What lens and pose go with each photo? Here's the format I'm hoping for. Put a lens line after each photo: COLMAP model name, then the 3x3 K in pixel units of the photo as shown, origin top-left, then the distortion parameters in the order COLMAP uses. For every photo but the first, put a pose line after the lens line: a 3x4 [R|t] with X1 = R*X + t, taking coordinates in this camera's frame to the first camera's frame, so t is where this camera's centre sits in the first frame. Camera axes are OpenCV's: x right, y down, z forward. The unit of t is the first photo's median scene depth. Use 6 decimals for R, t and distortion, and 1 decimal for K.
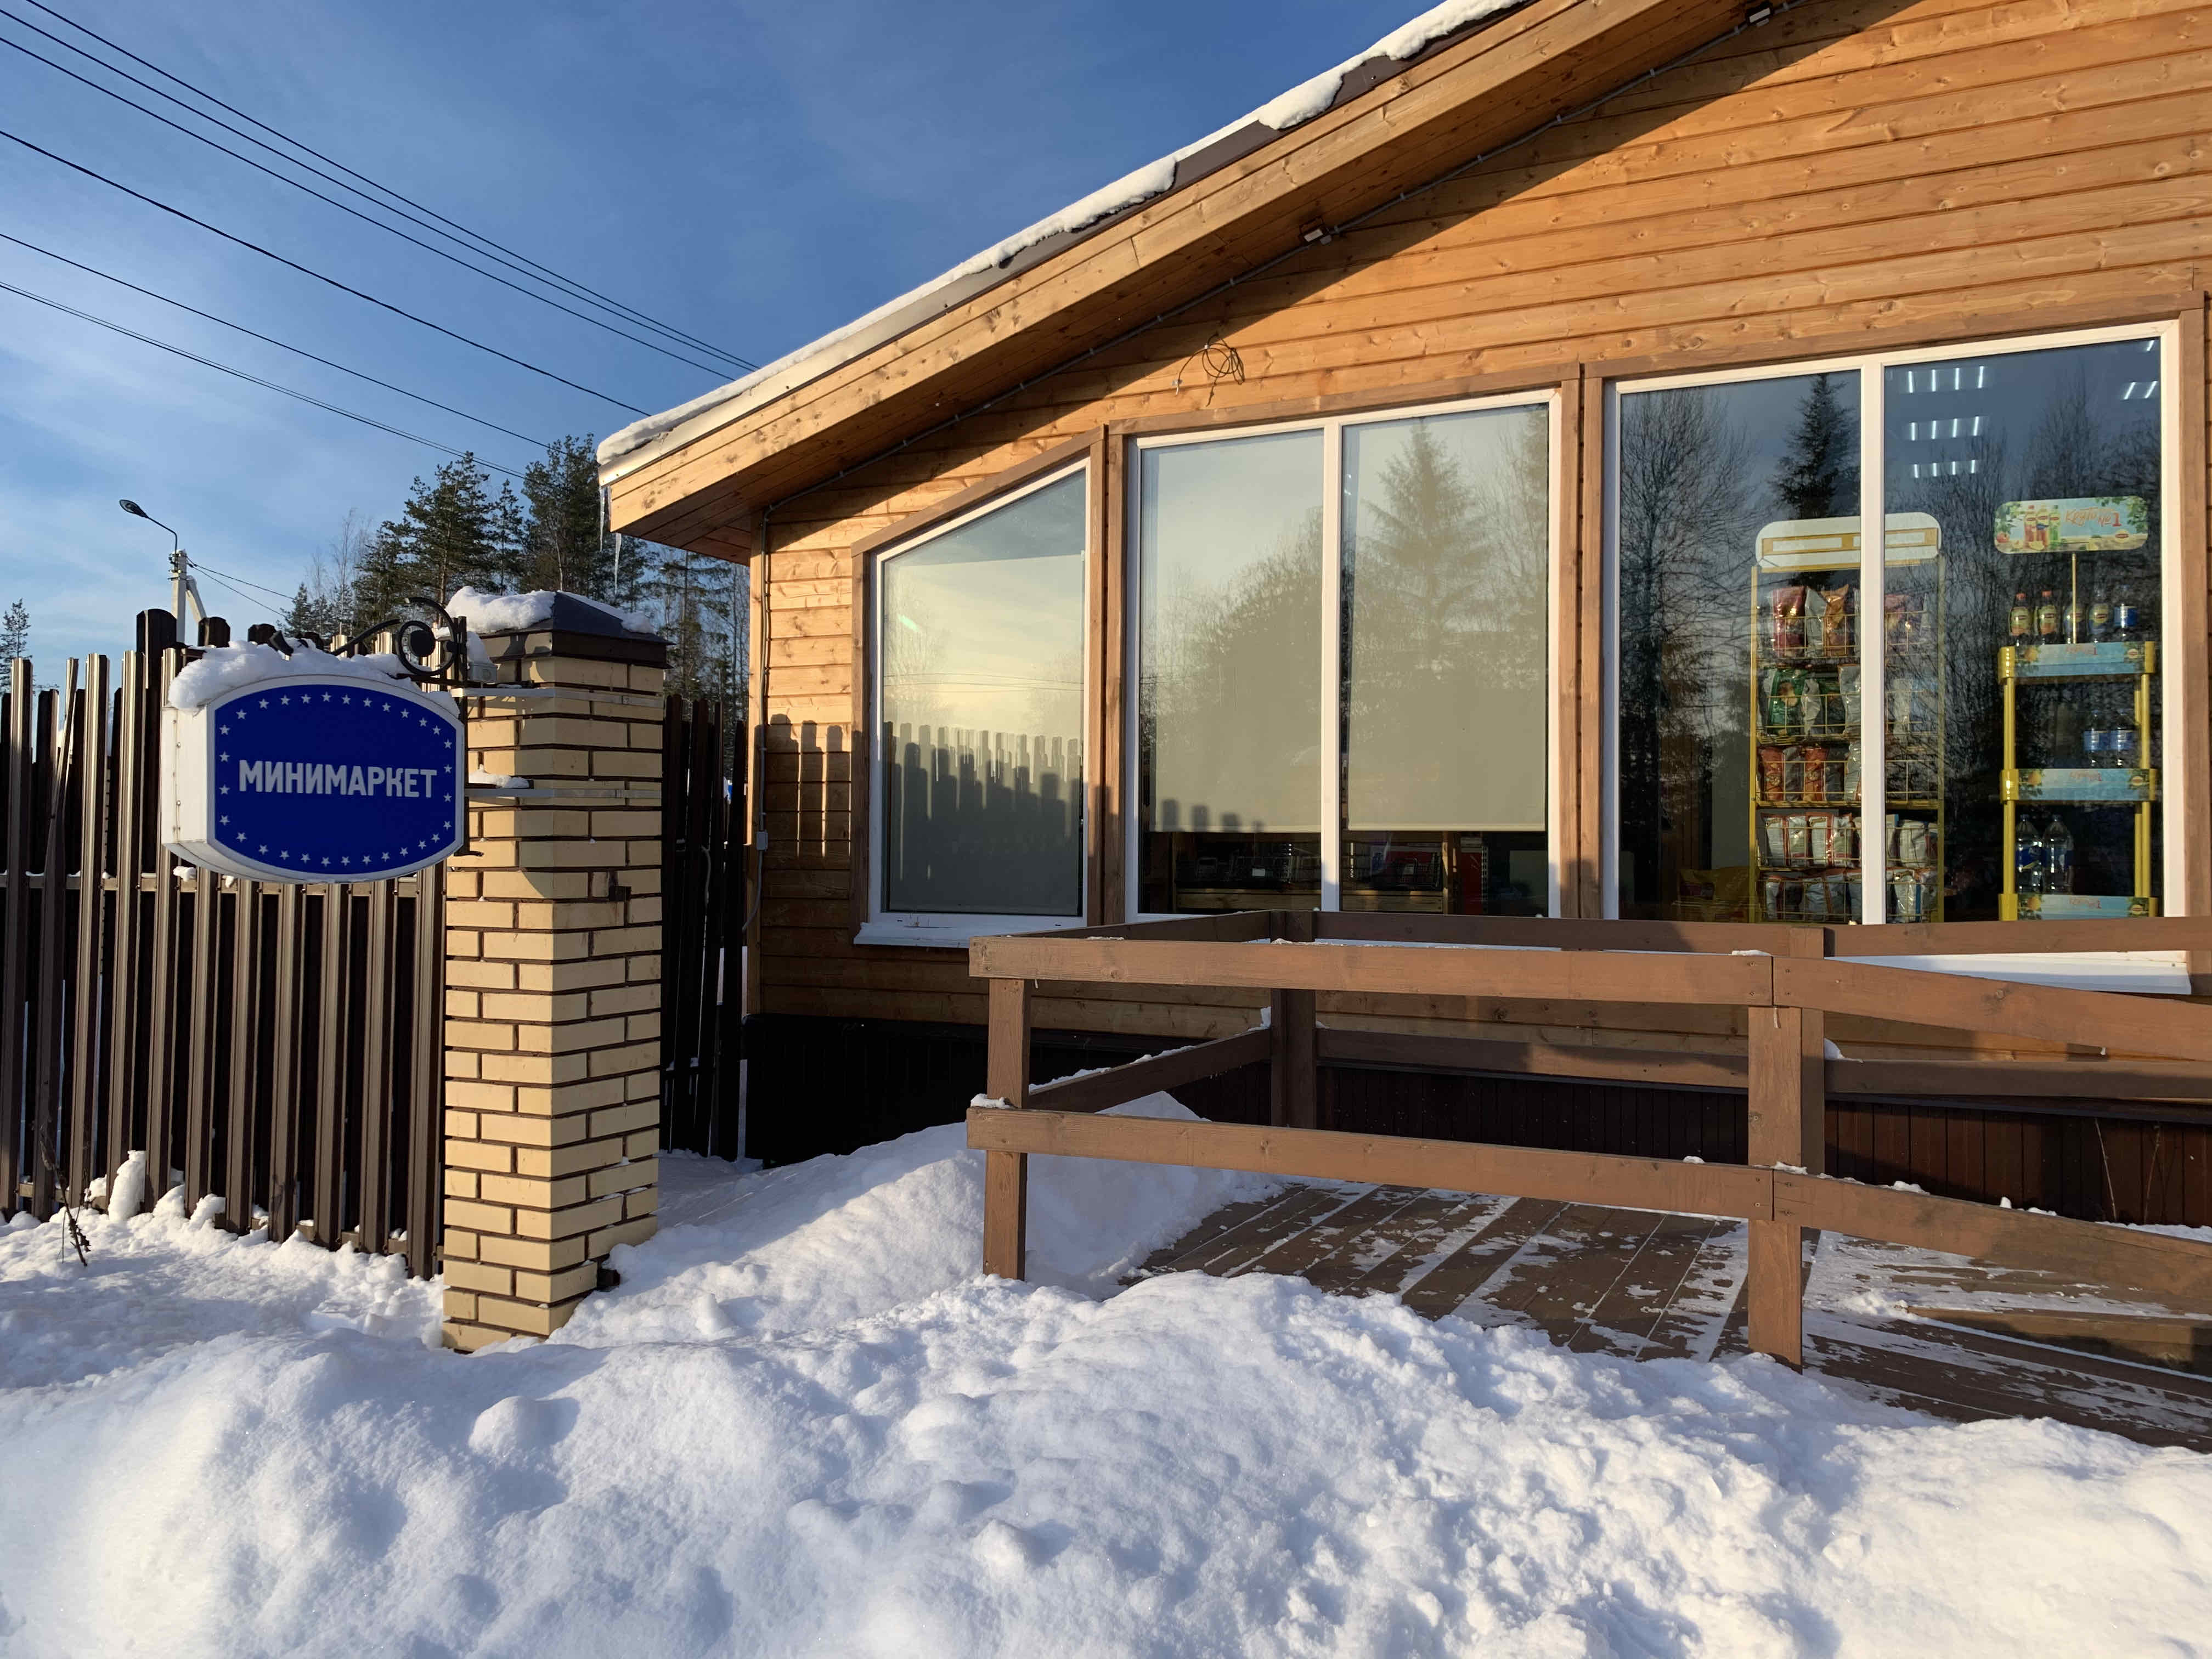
lens RADIAL K [[1671.3, 0, 1108.0], [0, 1671.3, 817.7], [0, 0, 1]] dist [0.025530, -0.022678]
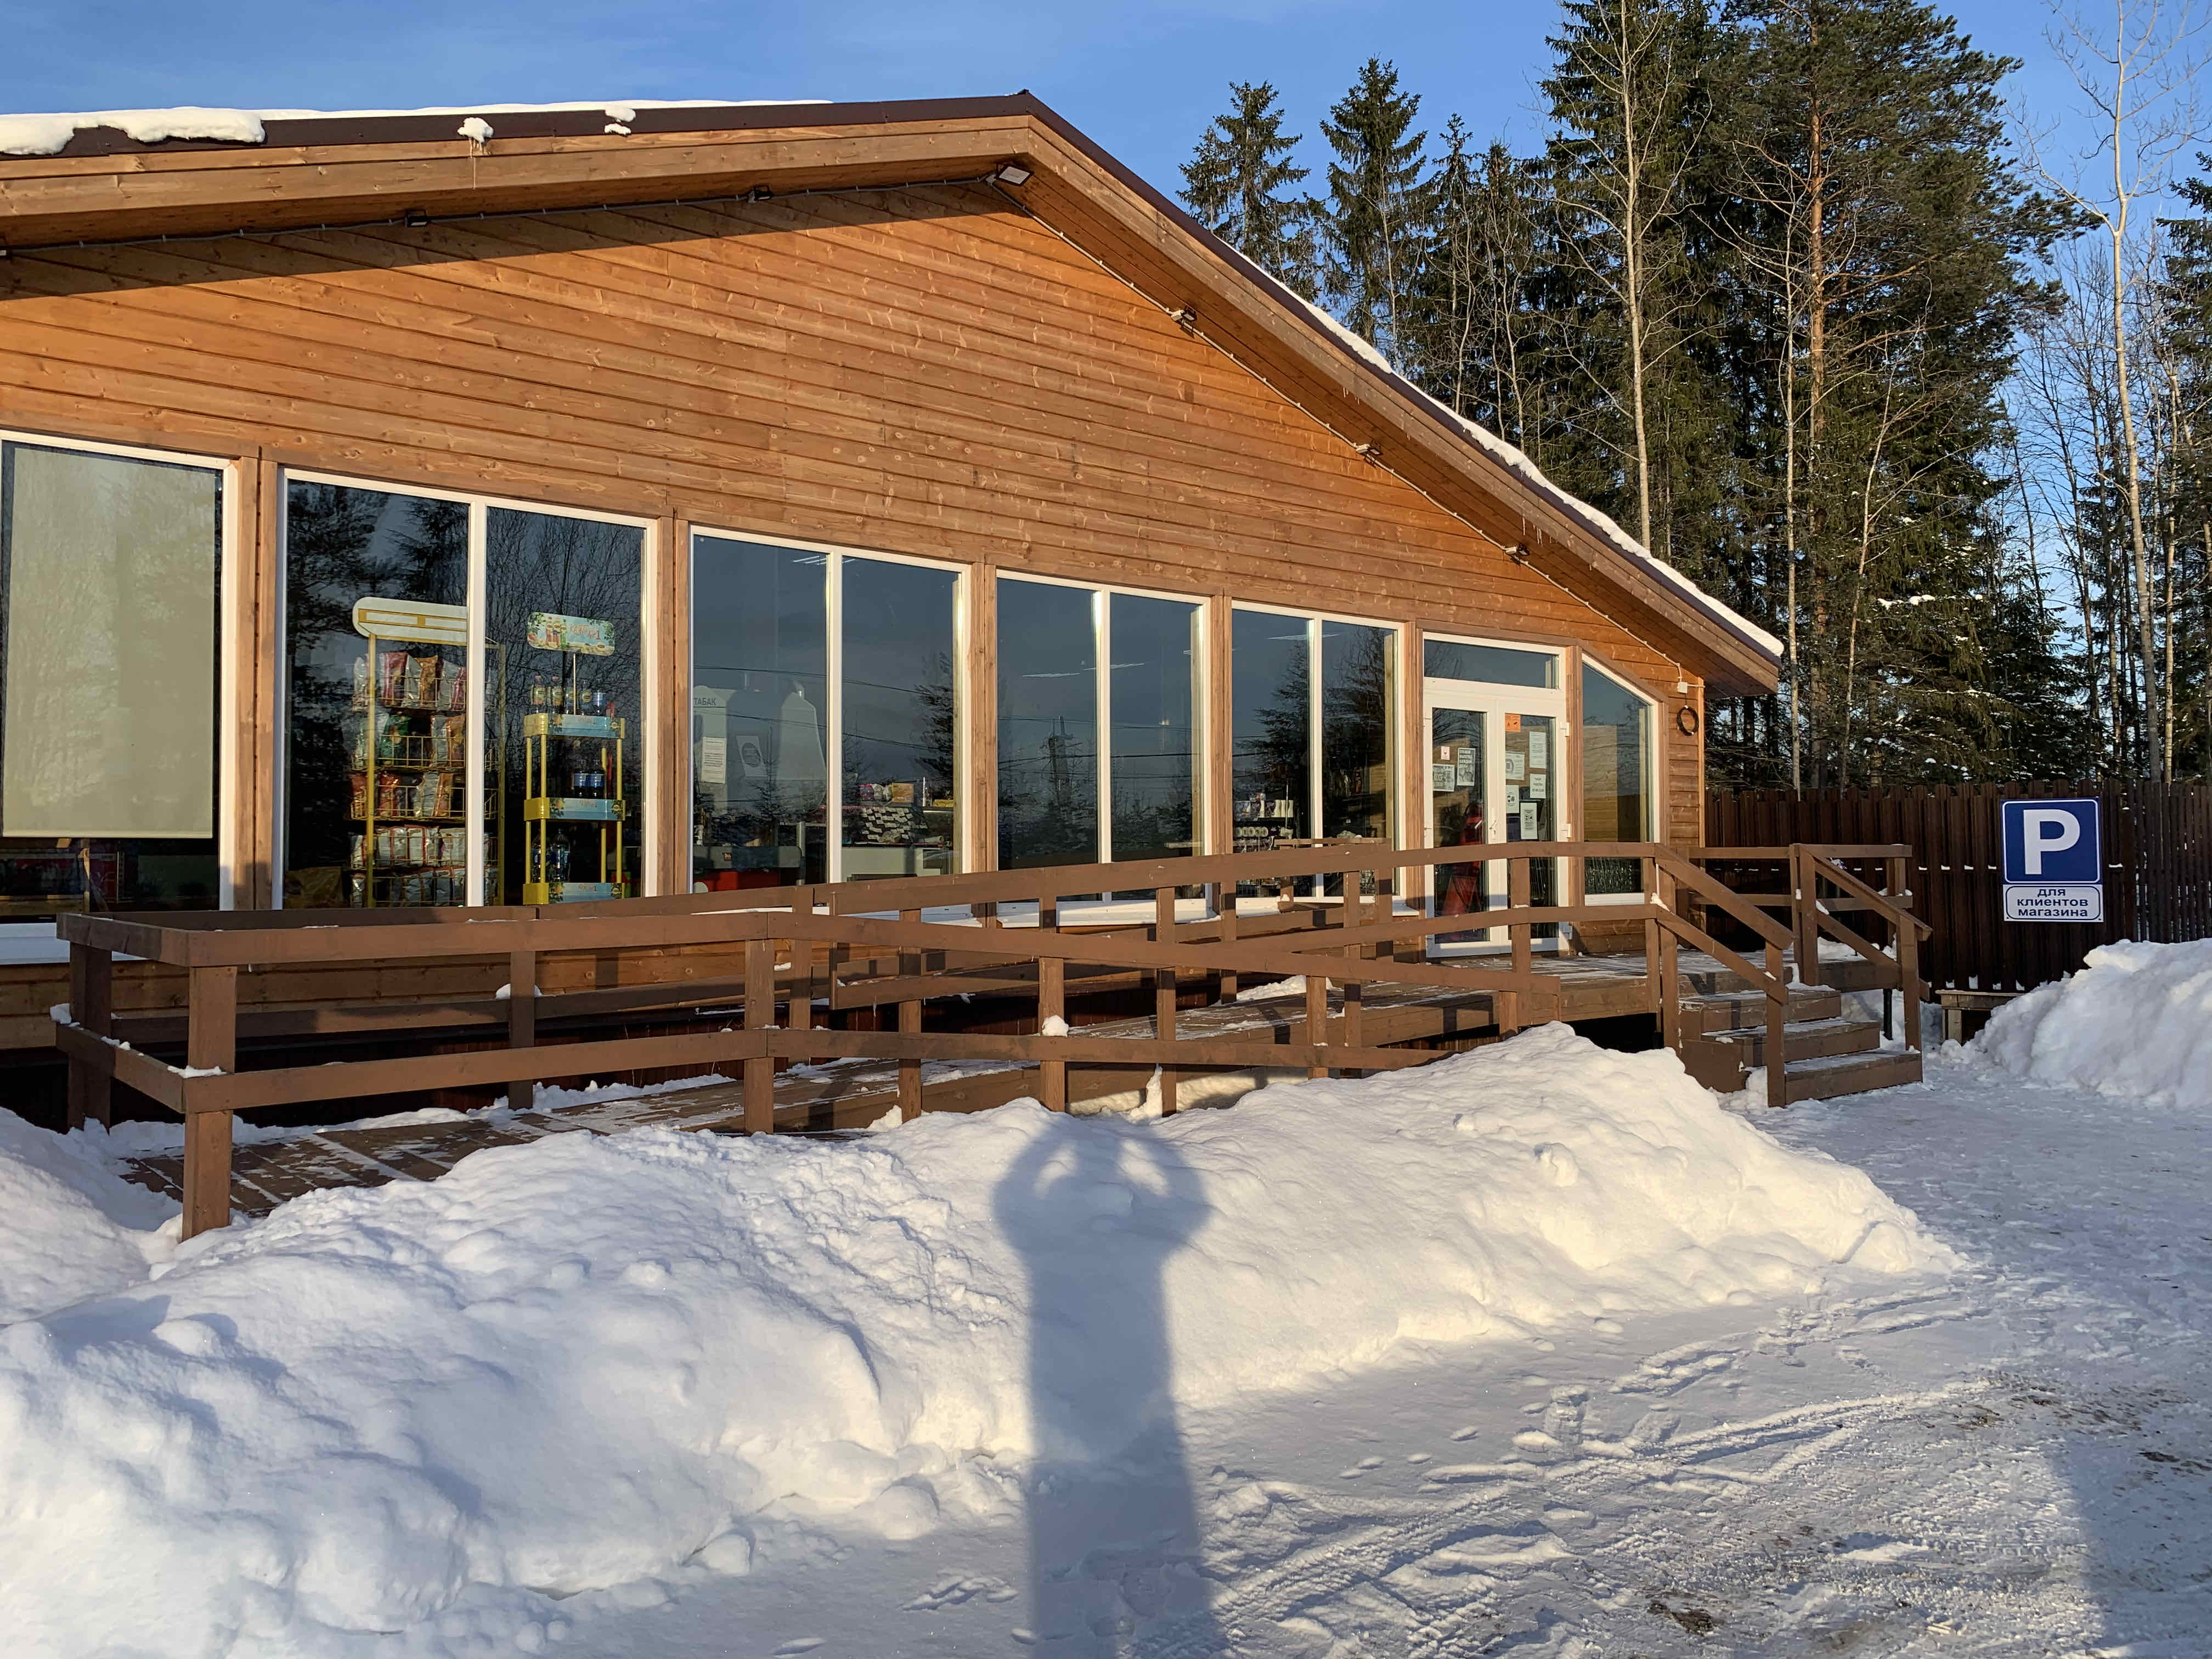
lens RADIAL K [[1671.3, 0, 1099.1], [0, 1671.3, 827.7], [0, 0, 1]] dist [0.025530, -0.022678]
pose [[0.418717, 0.008619, 0.908076, -0.560532], [-0.014199, 0.999895, -0.002943, -0.004899], [-0.908006, -0.011661, 0.418796, -0.044036]]
